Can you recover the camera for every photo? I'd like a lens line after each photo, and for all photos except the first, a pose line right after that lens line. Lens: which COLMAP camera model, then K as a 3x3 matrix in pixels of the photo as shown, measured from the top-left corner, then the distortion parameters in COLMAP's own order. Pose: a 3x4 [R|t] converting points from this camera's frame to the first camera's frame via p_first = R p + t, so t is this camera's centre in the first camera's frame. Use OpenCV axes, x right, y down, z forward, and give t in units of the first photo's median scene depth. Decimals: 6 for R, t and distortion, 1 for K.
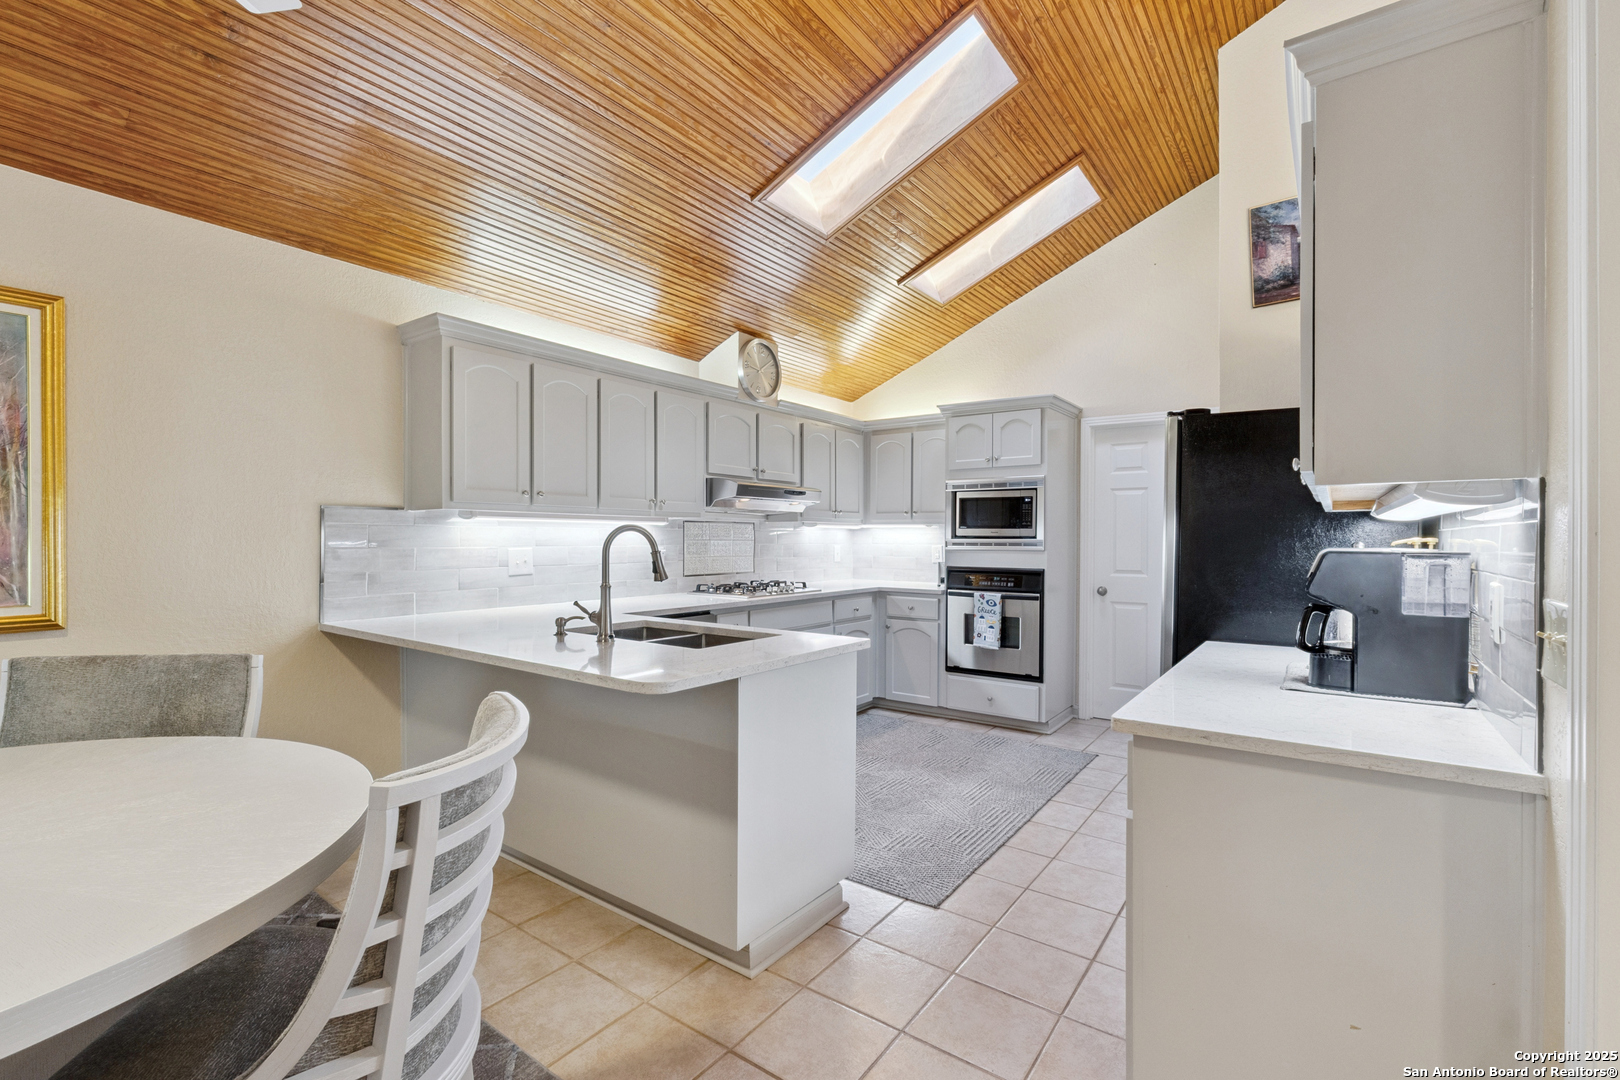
lens RADIAL K [[722.8, 0, 815.1], [0, 722.8, 543.1], [0, 0, 1]] dist [-0.003771, 0.000343]
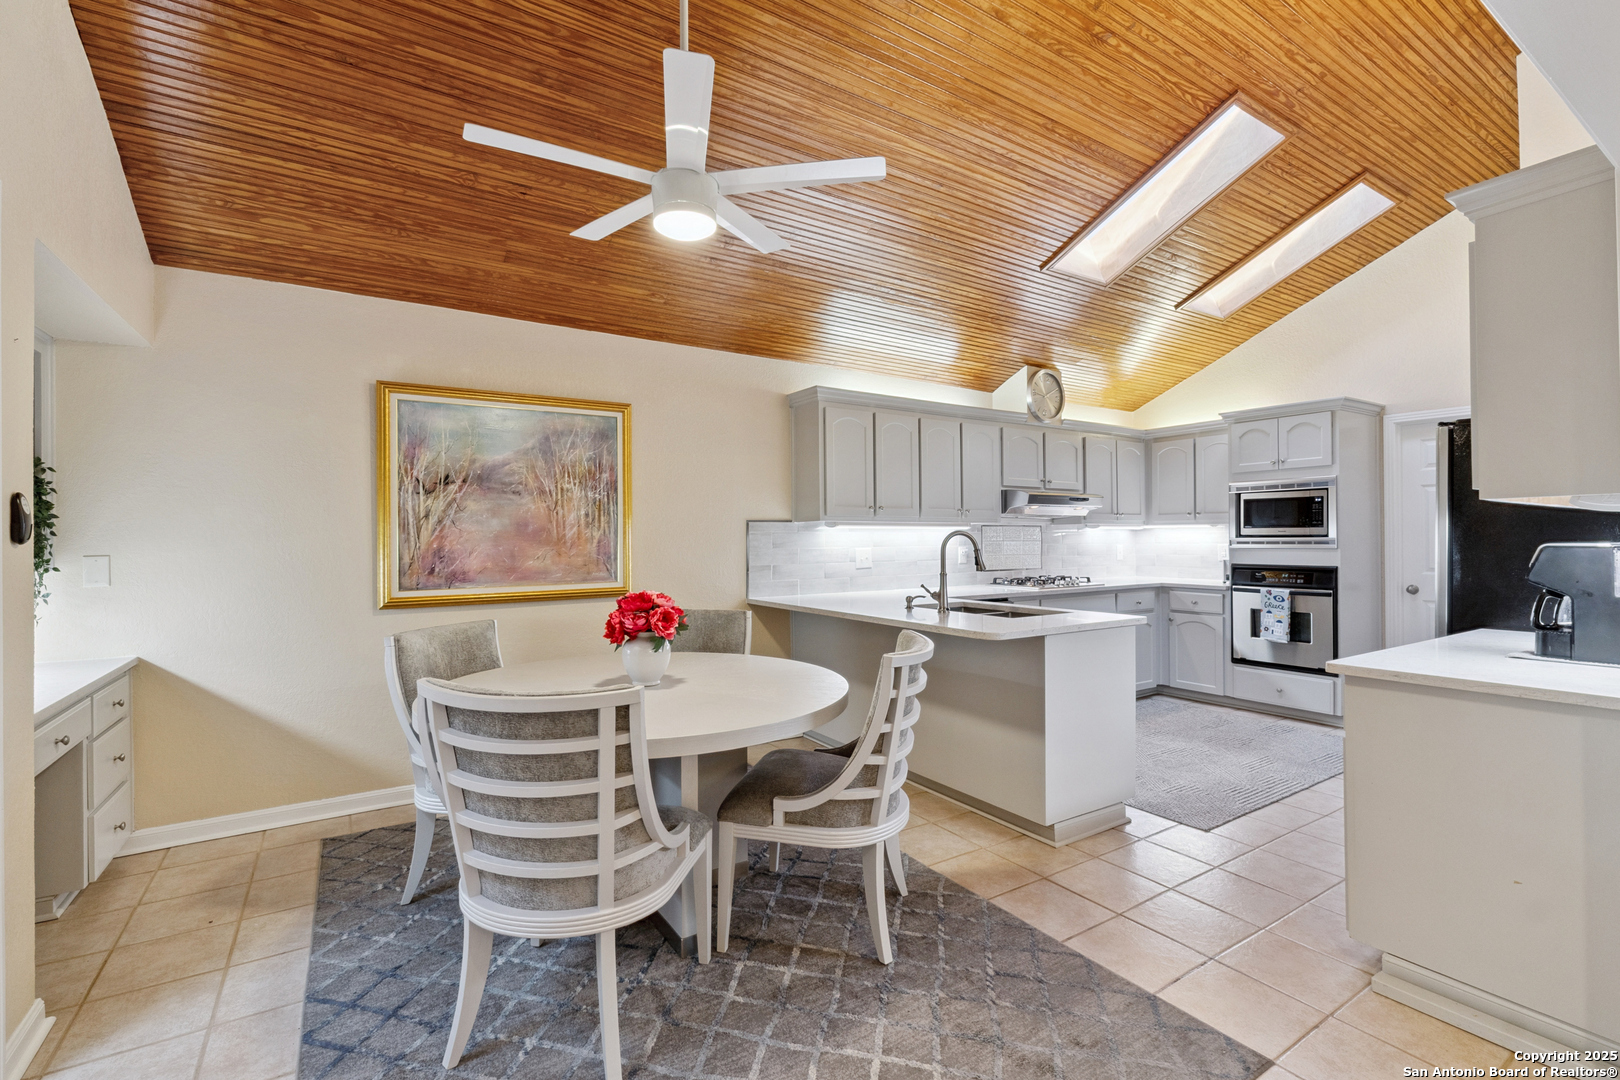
lens RADIAL K [[722.8, 0, 810.3], [0, 722.8, 533.6], [0, 0, 1]] dist [-0.003771, 0.000343]
pose [[0.930142, -0.011933, -0.367007, -0.004251], [0.006679, 0.999856, -0.015584, 0.000184], [0.367140, 0.012044, 0.930088, -0.236097]]
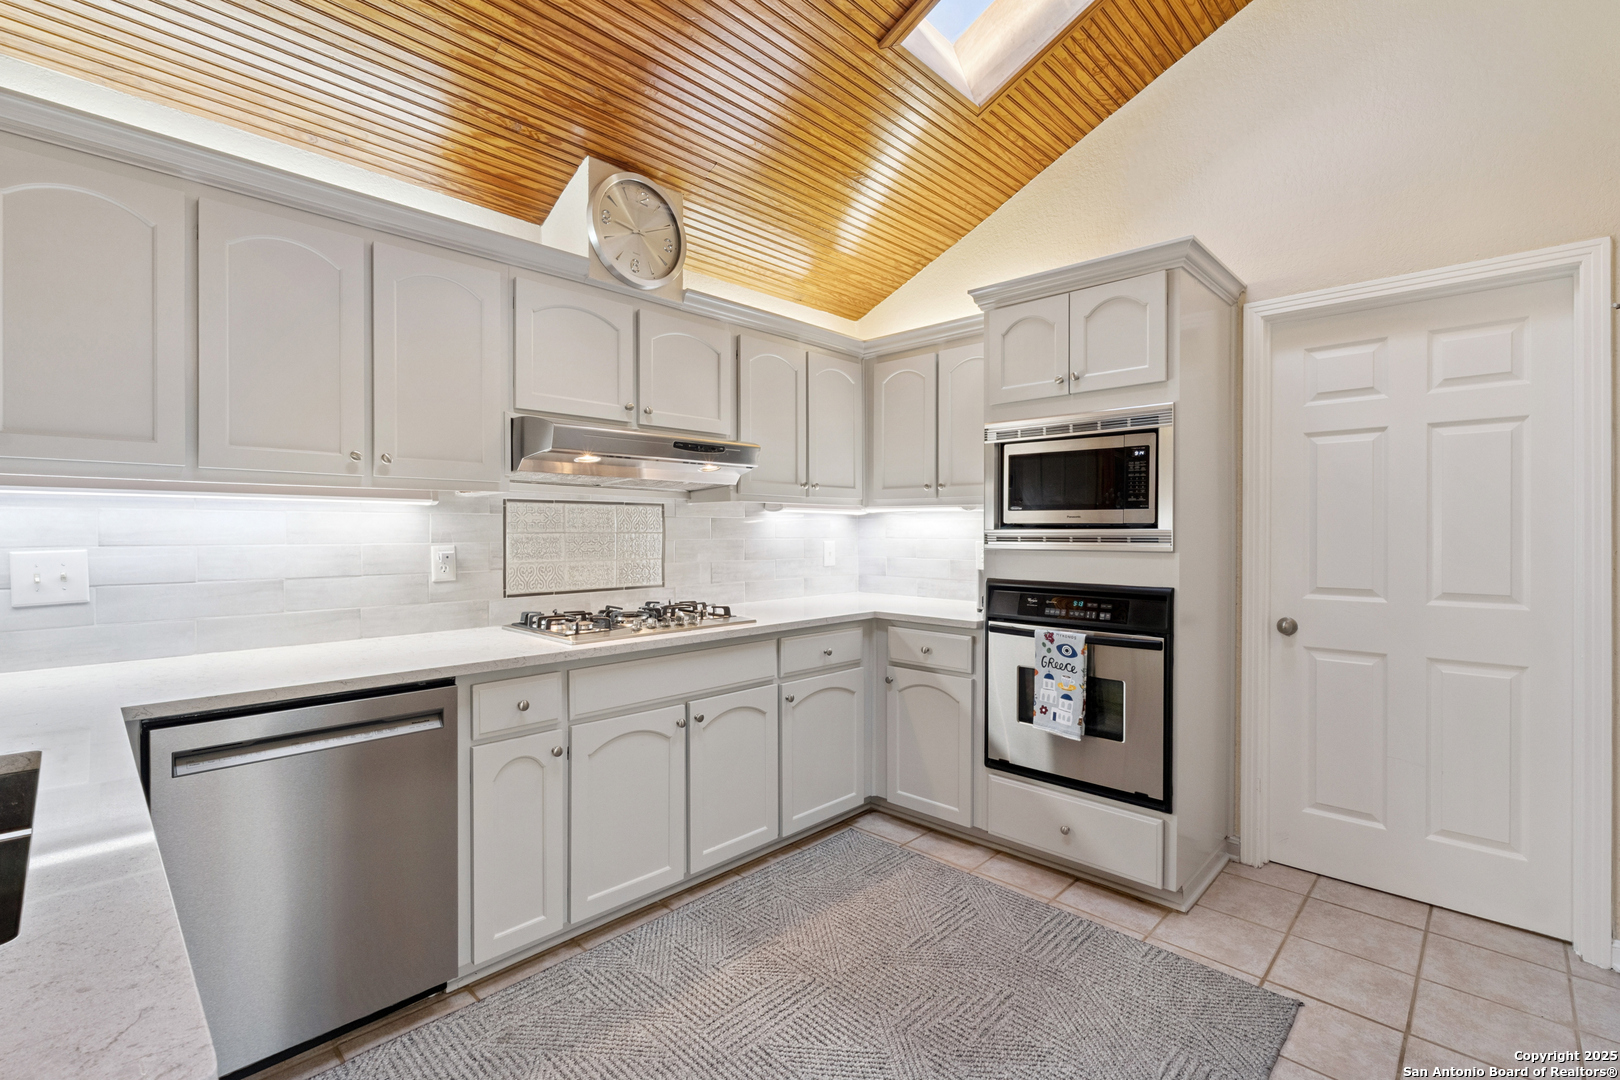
lens RADIAL K [[722.8, 0, 816.3], [0, 722.8, 538.1], [0, 0, 1]] dist [-0.003771, 0.000343]
pose [[0.990435, -0.002174, -0.137960, 0.141025], [0.002649, 0.999991, 0.003266, -0.001524], [0.137952, -0.003600, 0.990432, 0.471424]]
